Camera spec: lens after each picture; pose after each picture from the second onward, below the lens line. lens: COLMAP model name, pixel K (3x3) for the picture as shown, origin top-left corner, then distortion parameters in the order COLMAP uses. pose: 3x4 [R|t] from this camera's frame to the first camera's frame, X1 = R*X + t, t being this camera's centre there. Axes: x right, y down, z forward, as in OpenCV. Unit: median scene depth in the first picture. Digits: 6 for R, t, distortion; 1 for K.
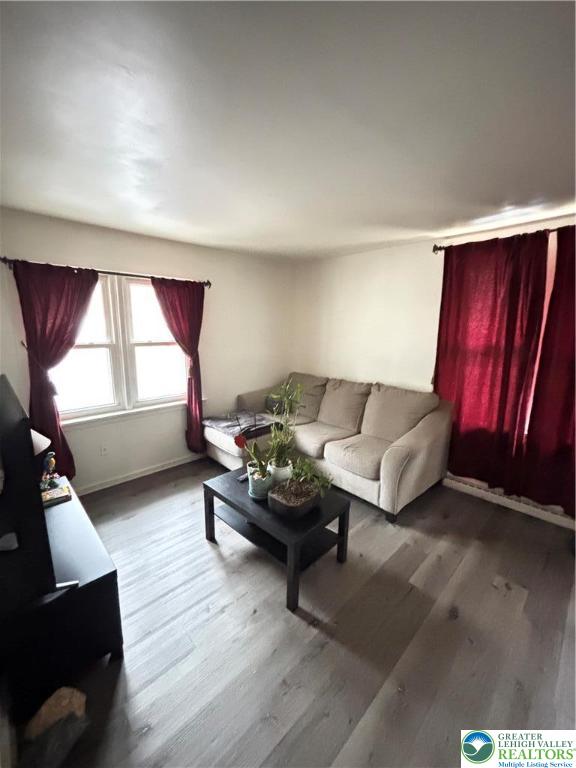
lens RADIAL K [[313.1, 0, 288.2], [0, 313.1, 383.4], [0, 0, 1]] dist [0.001732, 0.001428]
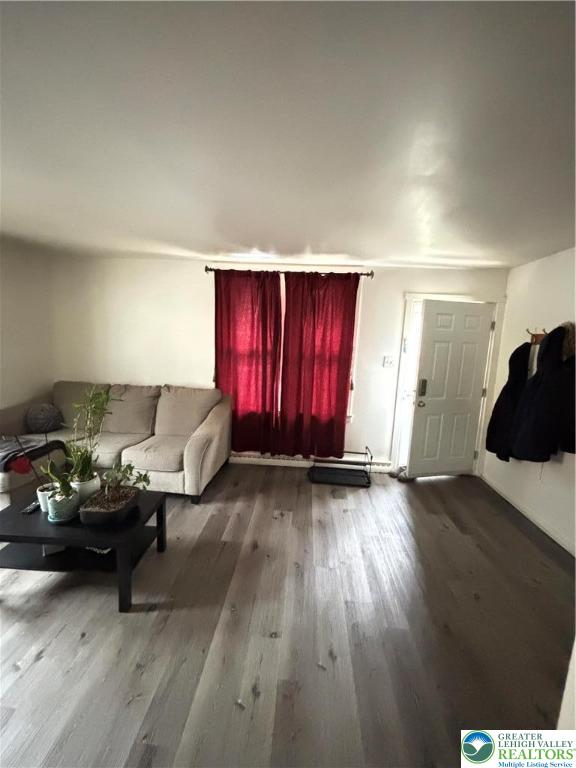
lens RADIAL K [[313.1, 0, 291.2], [0, 313.1, 383.5], [0, 0, 1]] dist [0.001732, 0.001428]
pose [[0.738142, -0.082440, 0.669589, -0.154411], [0.085528, 0.995933, 0.028335, 0.000708], [-0.669202, 0.036354, 0.742191, -0.107033]]
